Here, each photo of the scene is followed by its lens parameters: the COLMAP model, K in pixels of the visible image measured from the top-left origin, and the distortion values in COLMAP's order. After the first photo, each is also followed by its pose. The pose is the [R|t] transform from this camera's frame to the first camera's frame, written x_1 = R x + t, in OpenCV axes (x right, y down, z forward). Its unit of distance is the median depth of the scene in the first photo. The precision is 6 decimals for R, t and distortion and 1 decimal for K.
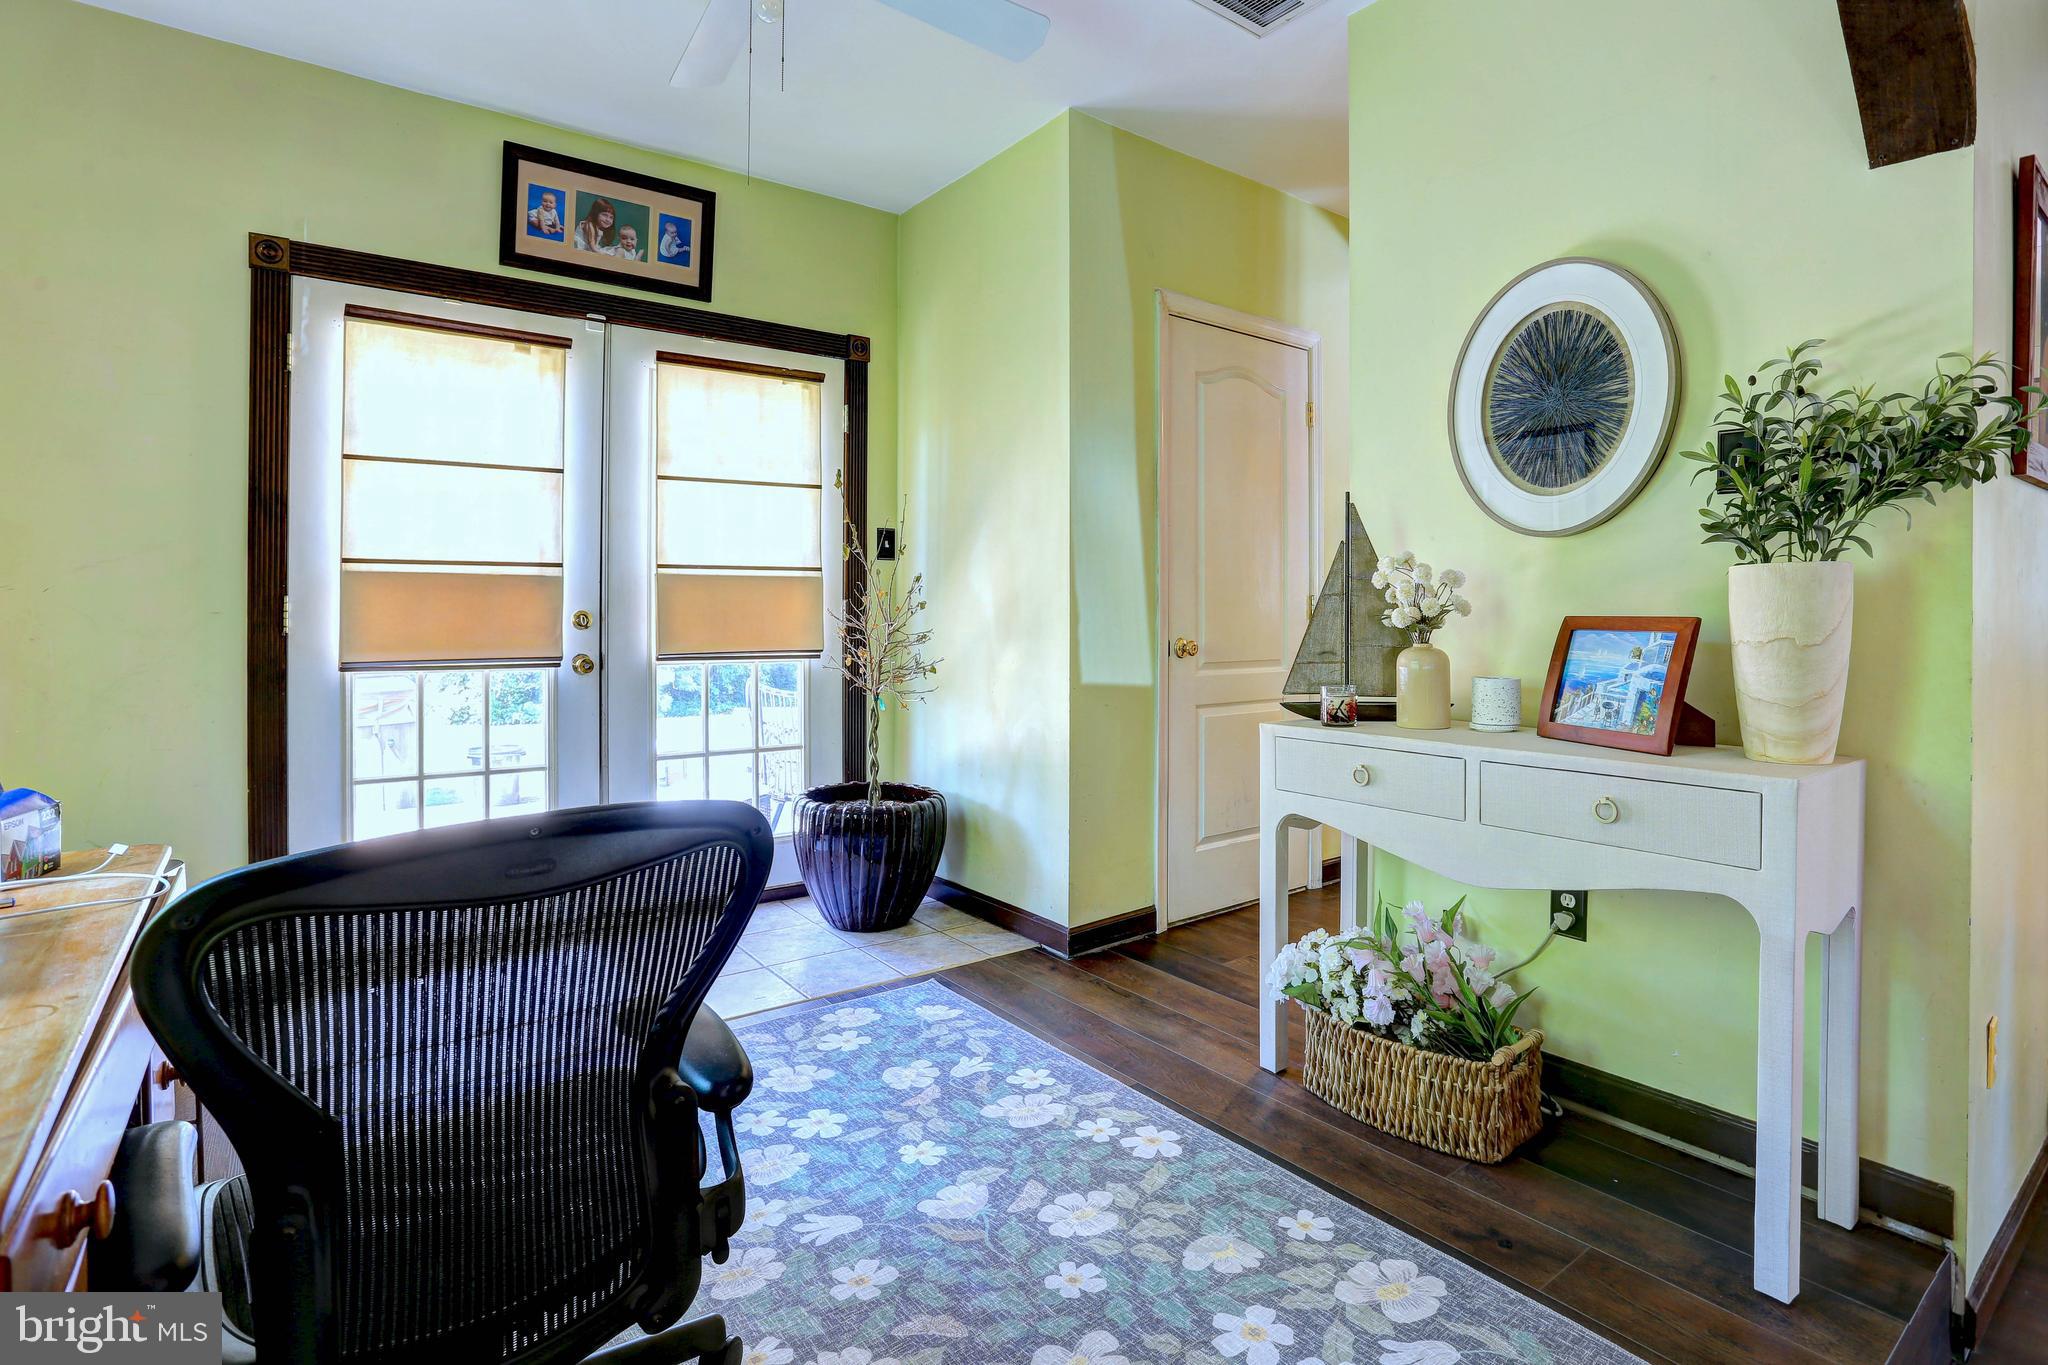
lens RADIAL K [[1028.5, 0, 1044.2], [0, 1028.5, 596.8], [0, 0, 1]] dist [-0.061494, 0.007917]
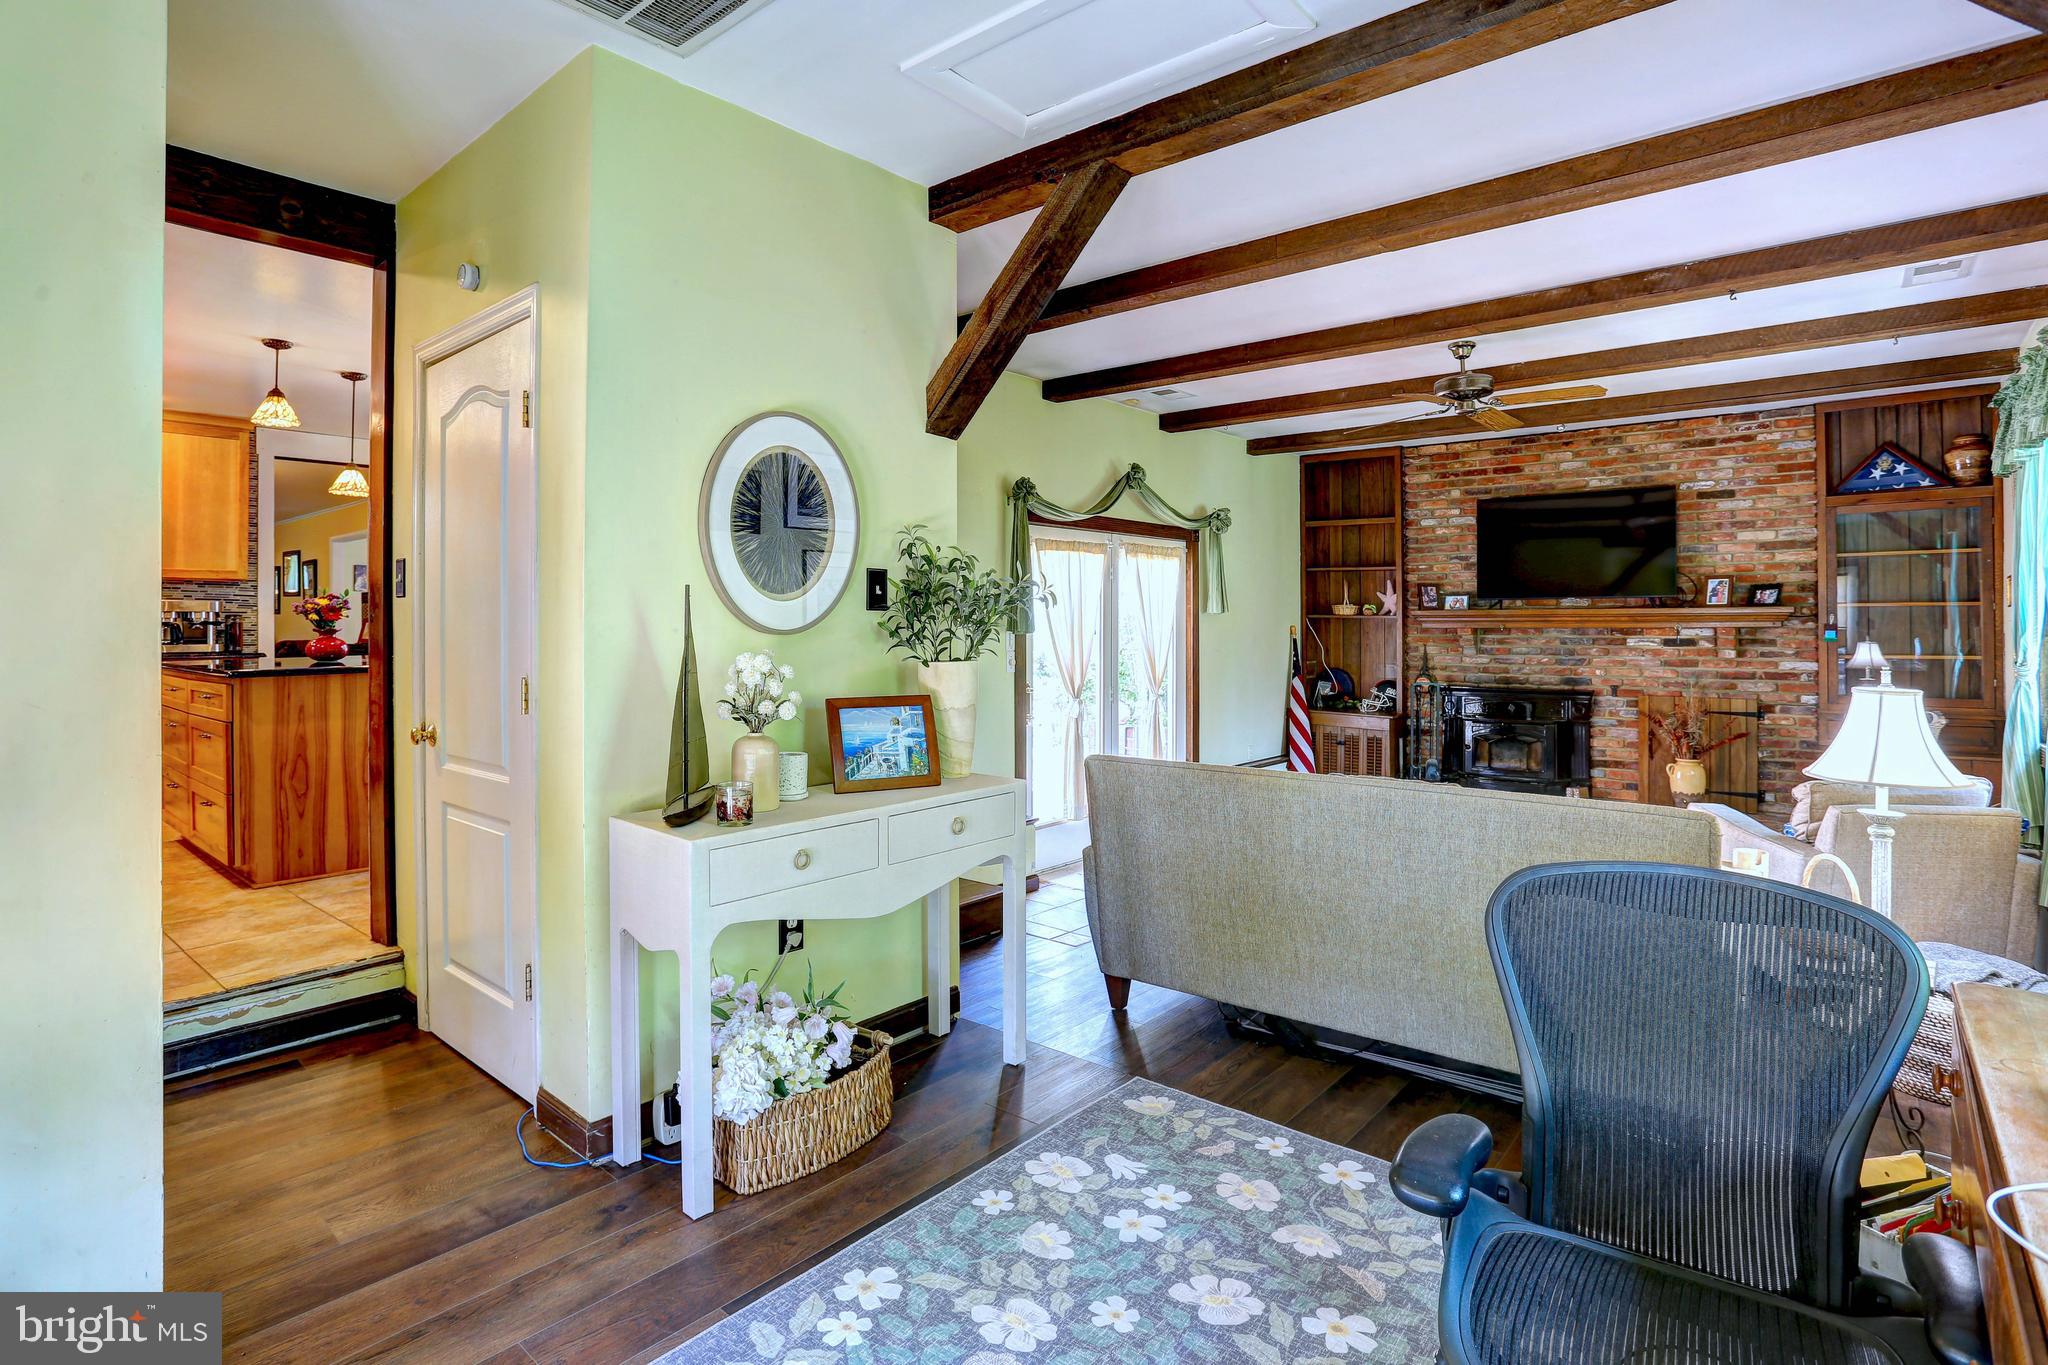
lens RADIAL K [[1028.5, 0, 966.2], [0, 1028.5, 636.5], [0, 0, 1]] dist [-0.061494, 0.007917]
pose [[-0.193721, -0.004260, 0.981047, -0.909273], [-0.004211, 0.999985, 0.003511, -0.074687], [-0.981048, -0.003452, -0.193736, 1.212176]]
